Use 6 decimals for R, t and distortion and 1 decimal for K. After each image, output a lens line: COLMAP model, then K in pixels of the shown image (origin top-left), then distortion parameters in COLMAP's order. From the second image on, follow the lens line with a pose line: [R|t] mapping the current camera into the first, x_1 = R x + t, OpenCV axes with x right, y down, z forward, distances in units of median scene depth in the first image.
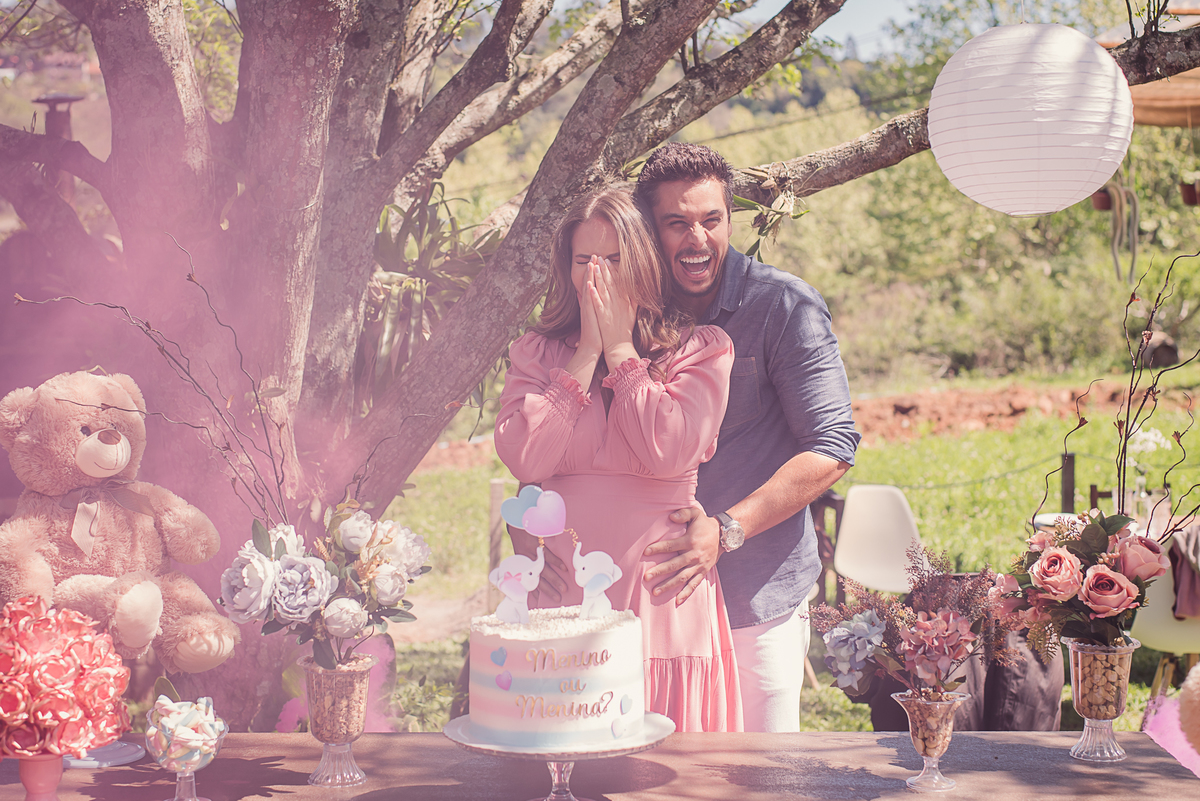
lens RADIAL K [[2020.7, 0, 603.3], [0, 2020.7, 338.3], [0, 0, 1]] dist [0.010503, -0.027162]
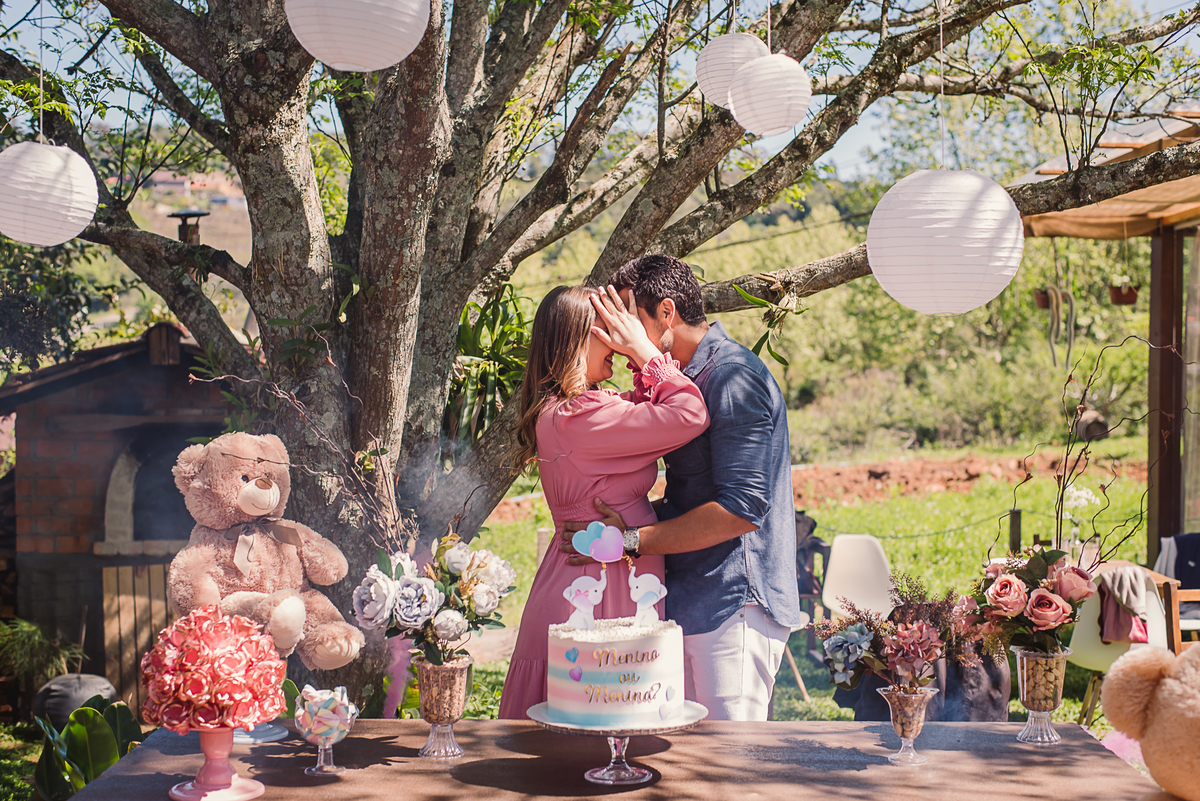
lens RADIAL K [[1703.3, 0, 604.8], [0, 1703.3, 405.6], [0, 0, 1]] dist [0.000709, 0.037639]
pose [[0.999933, 0.004864, -0.010528, -0.013513], [-0.004917, 0.999975, -0.005005, 0.002903], [0.010503, 0.005057, 0.999932, -0.055479]]
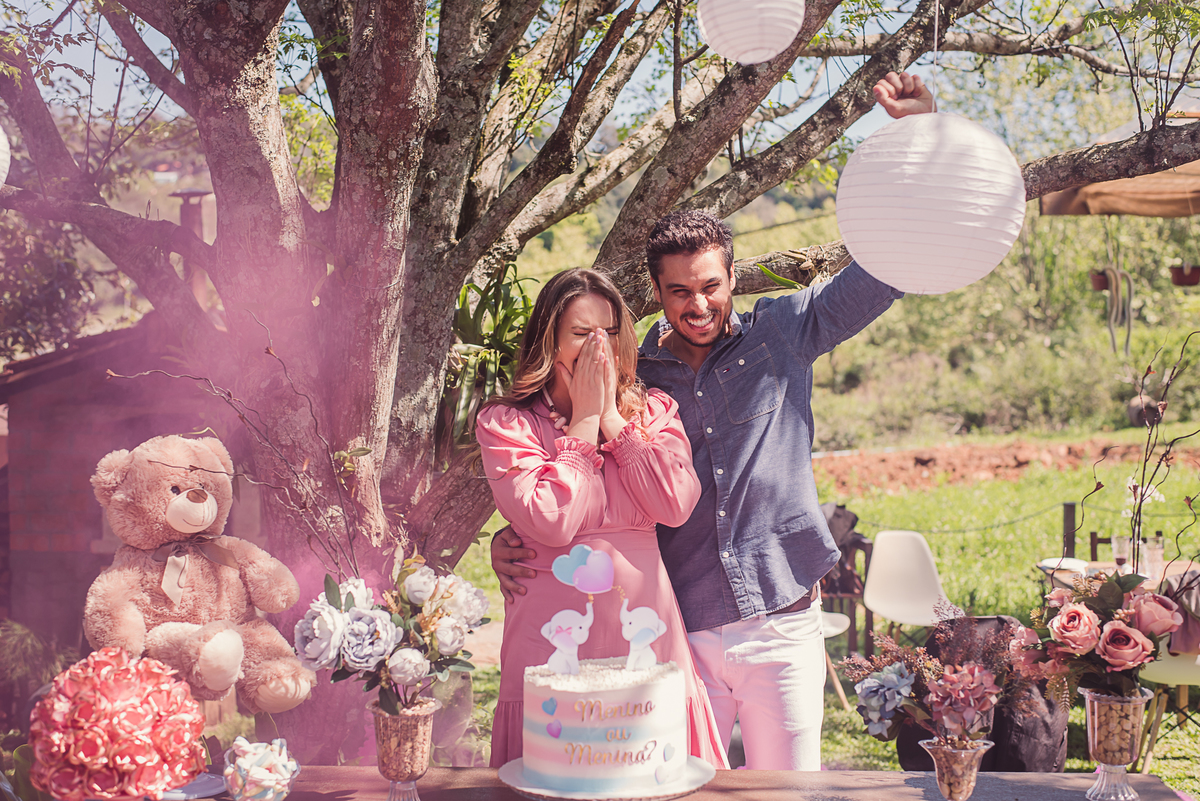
lens RADIAL K [[1703.3, 0, 604.8], [0, 1703.3, 405.6], [0, 0, 1]] dist [0.000709, 0.037639]
pose [[0.999307, 0.003693, -0.037028, 0.006732], [-0.003541, 0.999985, 0.004164, -0.003312], [0.037043, -0.004030, 0.999306, 0.069796]]
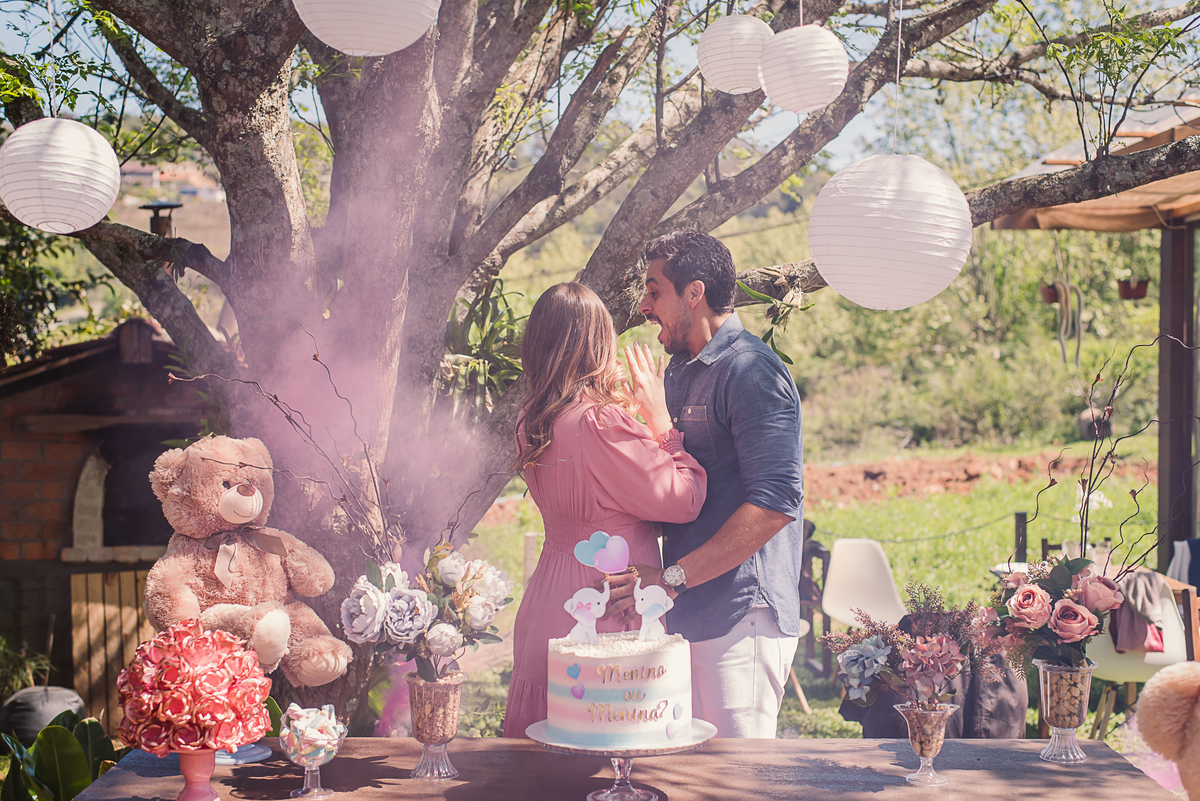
lens RADIAL K [[1763.0, 0, 603.5], [0, 1763.0, 388.4], [0, 0, 1]] dist [0.002276, 0.015591]
pose [[0.999991, 0.003519, -0.002332, -0.021336], [-0.003551, 0.999899, -0.013752, 0.001396], [0.002283, 0.013760, 0.999903, -0.041341]]
